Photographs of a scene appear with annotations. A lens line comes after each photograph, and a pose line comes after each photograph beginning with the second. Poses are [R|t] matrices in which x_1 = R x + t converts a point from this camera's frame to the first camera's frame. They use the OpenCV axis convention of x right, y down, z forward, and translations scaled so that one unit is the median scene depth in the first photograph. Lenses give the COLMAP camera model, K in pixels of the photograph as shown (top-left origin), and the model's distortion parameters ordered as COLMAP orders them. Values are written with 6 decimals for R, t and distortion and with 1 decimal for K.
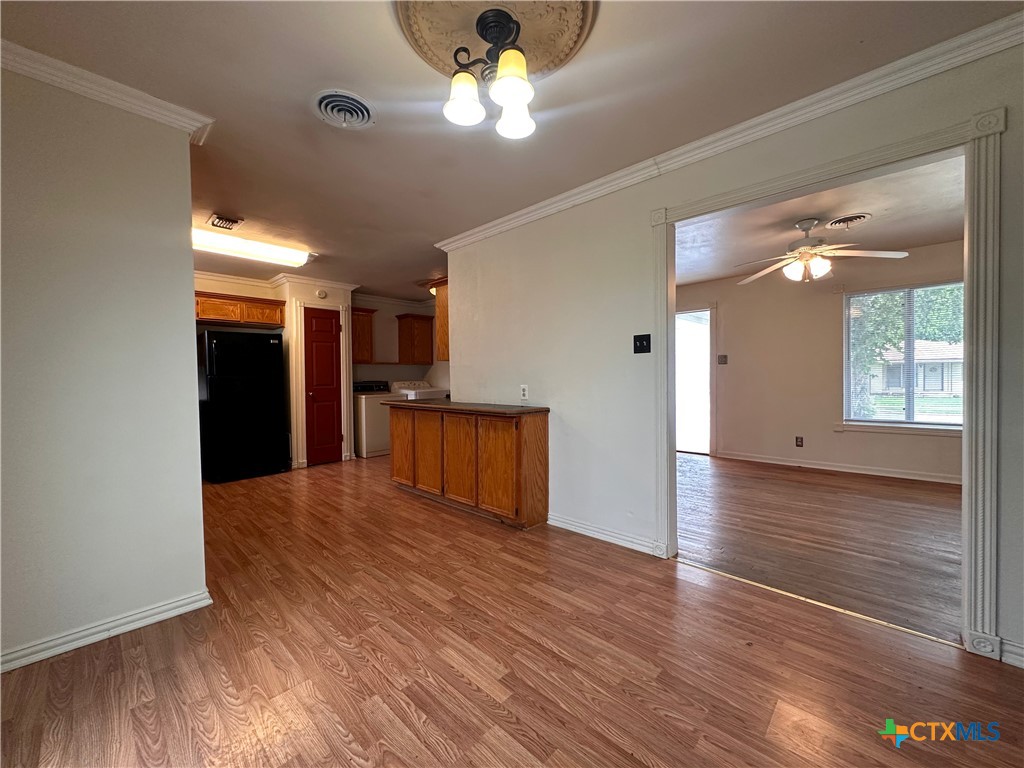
lens RADIAL K [[410.4, 0, 513.0], [0, 410.4, 388.5], [0, 0, 1]] dist [-0.003608, 0.000155]
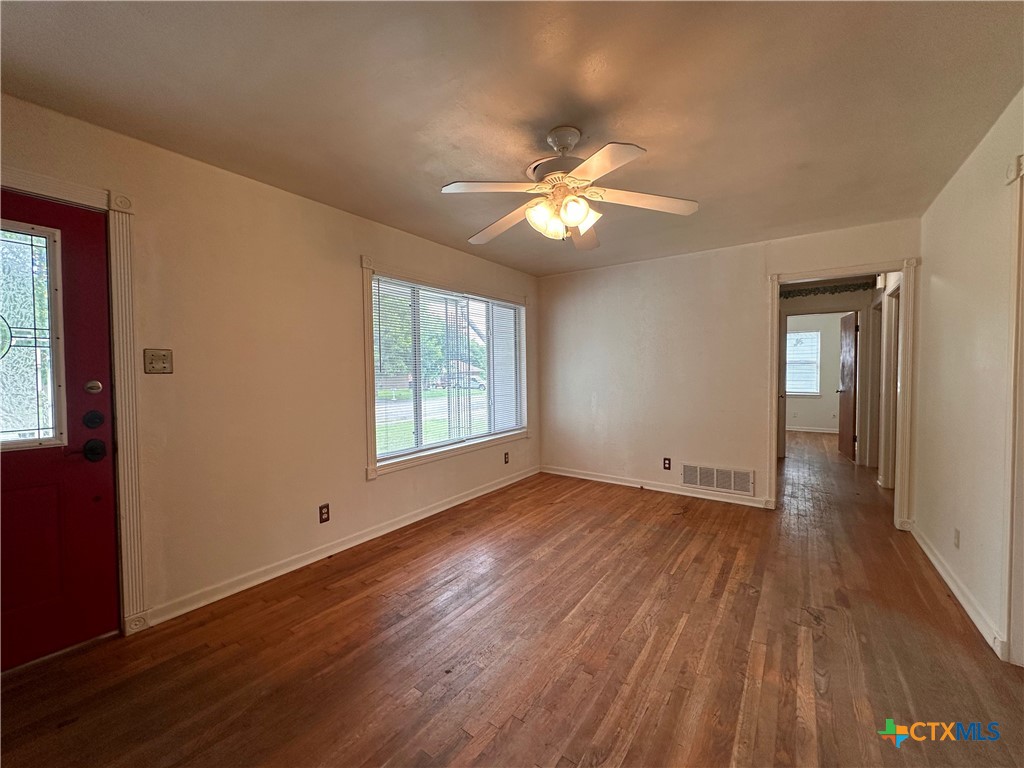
lens RADIAL K [[410.4, 0, 513.2], [0, 410.4, 390.3], [0, 0, 1]] dist [-0.003608, 0.000155]
pose [[-0.142363, -0.018230, 0.989647, 0.124864], [0.036090, 0.999070, 0.023595, -0.048222], [-0.989156, 0.039076, -0.141573, 0.924521]]
